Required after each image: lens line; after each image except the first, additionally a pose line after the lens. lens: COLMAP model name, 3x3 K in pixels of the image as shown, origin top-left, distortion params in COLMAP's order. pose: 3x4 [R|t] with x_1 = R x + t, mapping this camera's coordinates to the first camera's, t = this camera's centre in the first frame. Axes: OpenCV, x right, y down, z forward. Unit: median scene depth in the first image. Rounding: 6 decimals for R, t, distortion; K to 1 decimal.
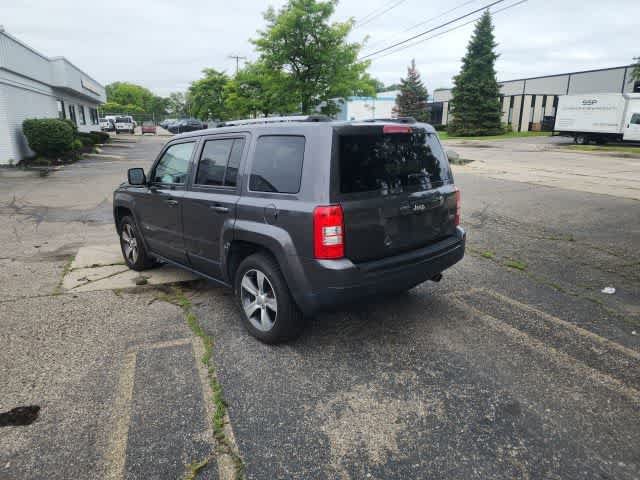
lens RADIAL K [[427.3, 0, 321.9], [0, 427.3, 237.4], [0, 0, 1]] dist [0.076671, -0.066326]
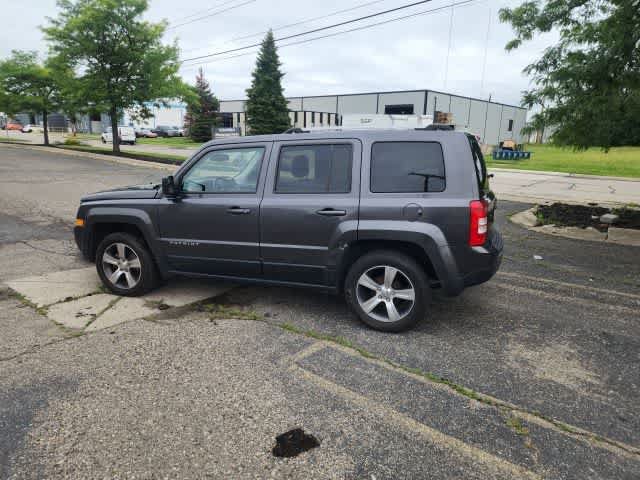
lens RADIAL K [[427.3, 0, 315.6], [0, 427.3, 239.3], [0, 0, 1]] dist [0.076671, -0.066326]
pose [[0.883243, -0.083862, 0.461356, -0.498482], [0.091238, 0.995809, 0.006341, -0.008323], [-0.459955, 0.036493, 0.887192, 0.074498]]
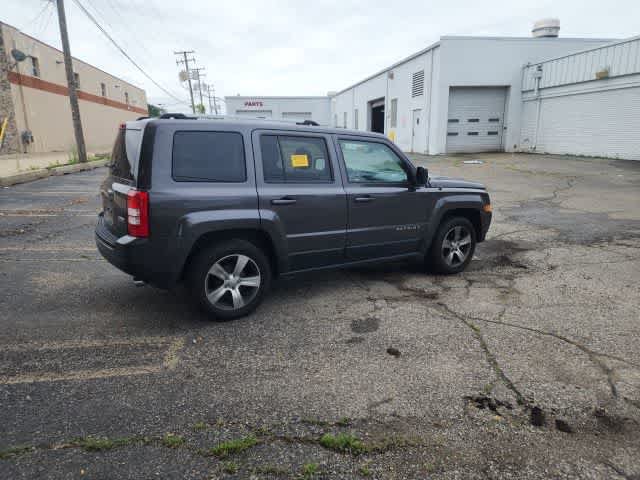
lens RADIAL K [[427.3, 0, 317.1], [0, 427.3, 229.3], [0, 0, 1]] dist [0.076671, -0.066326]
pose [[-0.194253, 0.216699, -0.956717, 0.768404], [-0.231629, 0.937583, 0.259395, -0.252270], [0.953212, 0.271992, -0.131934, 1.046998]]
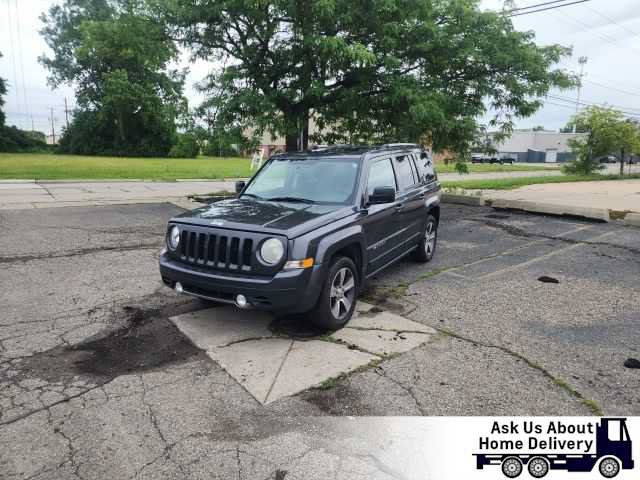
lens RADIAL K [[427.3, 0, 316.1], [0, 427.3, 229.2], [0, 0, 1]] dist [0.076671, -0.066326]
pose [[-0.276440, -0.163215, 0.947070, -1.141791], [0.227846, 0.946245, 0.229579, -0.281157], [-0.933631, 0.279251, -0.224392, 1.191878]]
